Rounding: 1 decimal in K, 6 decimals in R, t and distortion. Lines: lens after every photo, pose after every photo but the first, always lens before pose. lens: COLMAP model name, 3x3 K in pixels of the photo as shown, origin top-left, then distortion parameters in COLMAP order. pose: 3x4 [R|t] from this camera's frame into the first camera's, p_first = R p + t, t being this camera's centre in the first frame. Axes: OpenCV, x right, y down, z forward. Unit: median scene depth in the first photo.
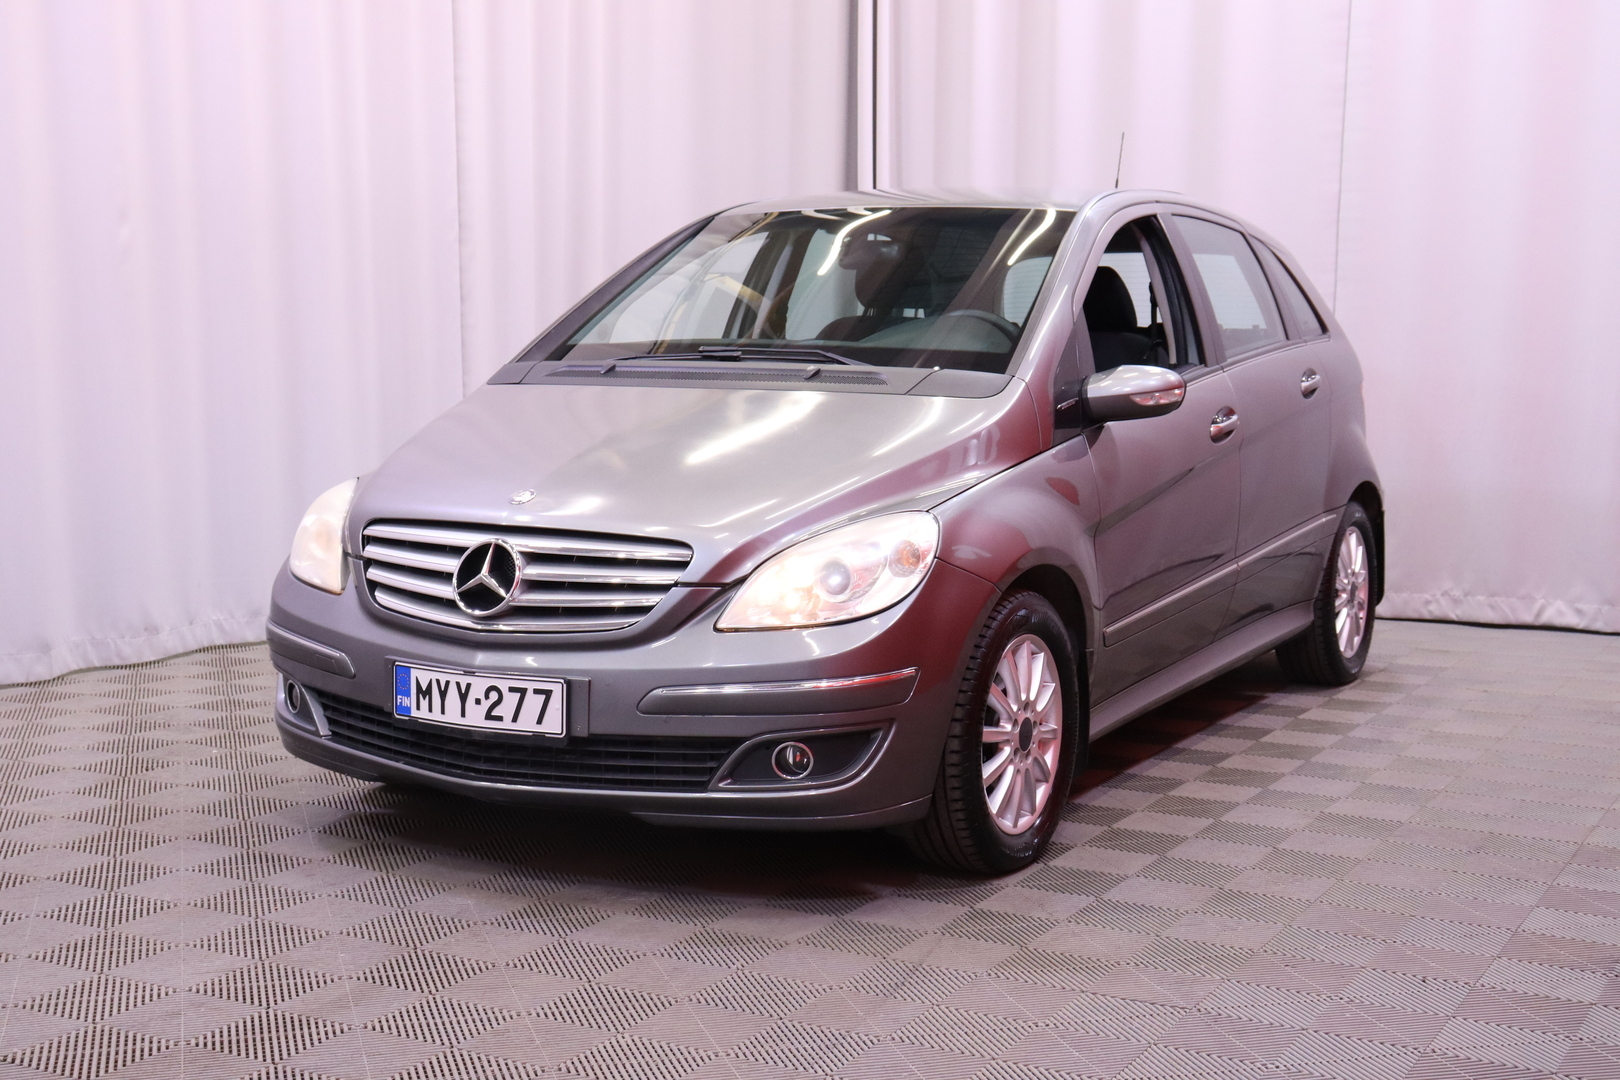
lens RADIAL K [[2074.5, 0, 772.8], [0, 2074.5, 540.0], [0, 0, 1]] dist [0.014841, 0.025299]
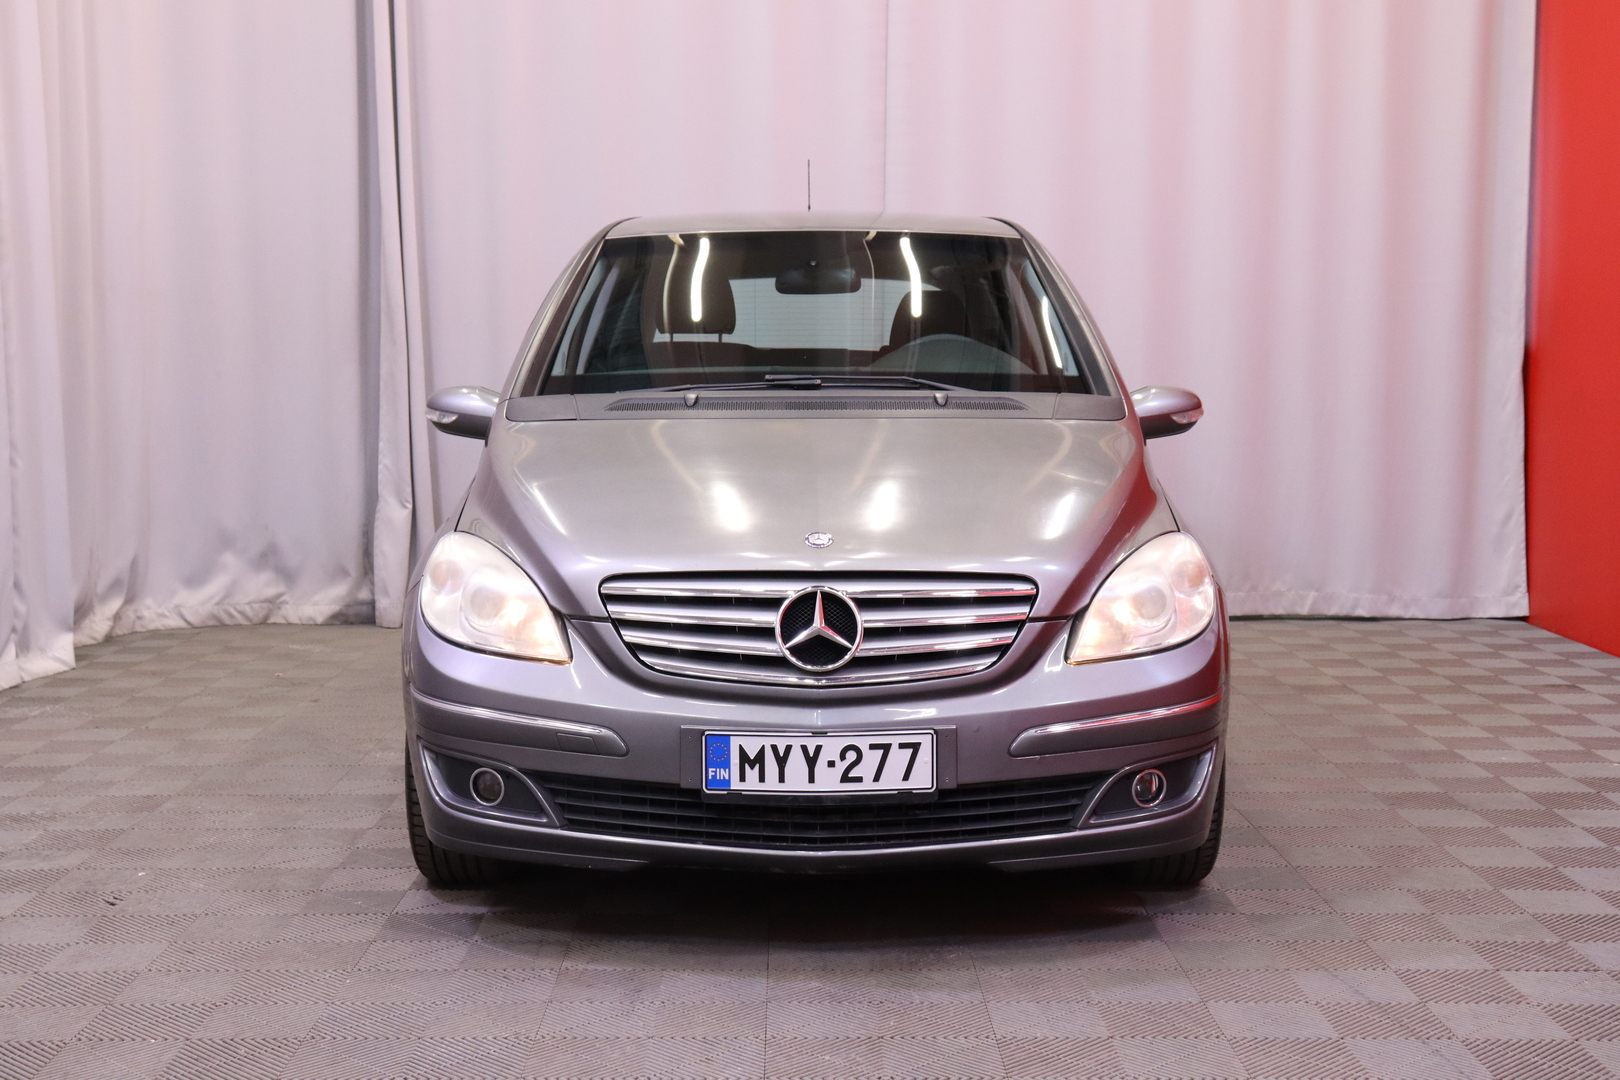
lens RADIAL K [[2074.5, 0, 772.8], [0, 2074.5, 540.0], [0, 0, 1]] dist [0.014841, 0.025299]
pose [[0.875206, -0.054222, 0.480702, -0.598012], [0.059310, 0.998229, 0.004613, -0.026676], [-0.480101, 0.024473, 0.876872, 0.204591]]
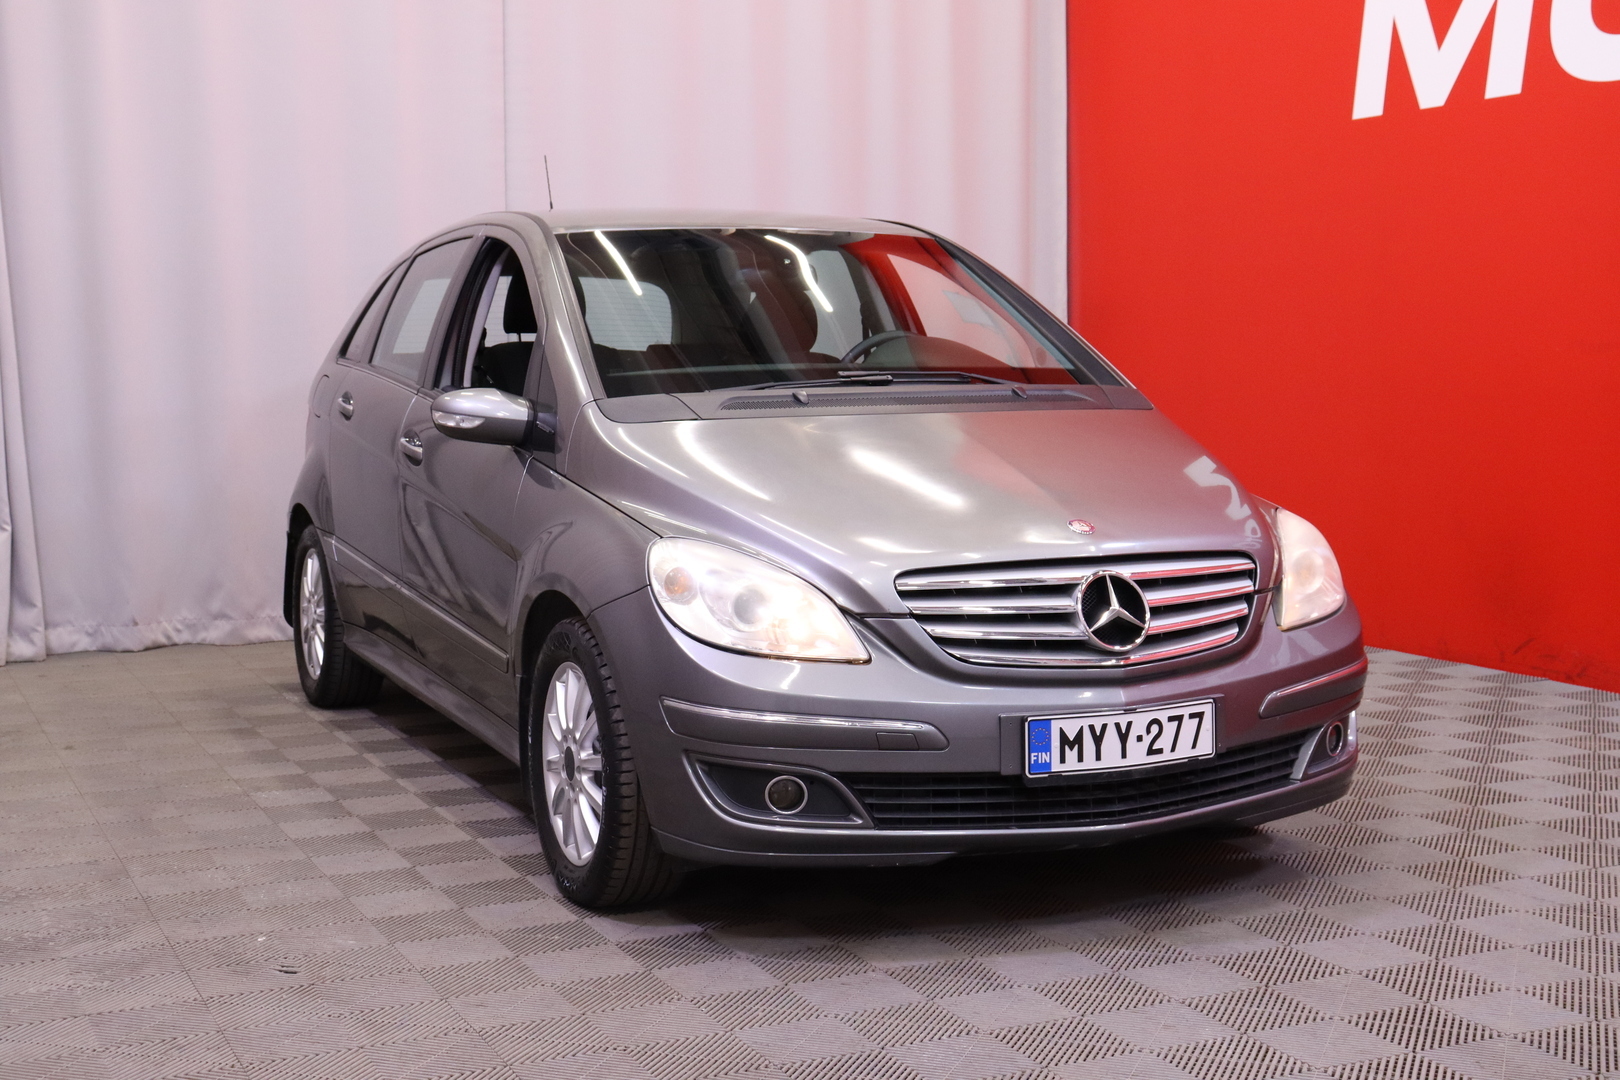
lens RADIAL K [[2074.5, 0, 772.8], [0, 2074.5, 540.0], [0, 0, 1]] dist [0.014841, 0.025299]
pose [[0.600566, -0.090225, 0.794468, -0.997662], [0.098734, 0.994377, 0.038292, -0.067239], [-0.793456, 0.055444, 0.606097, 0.543722]]
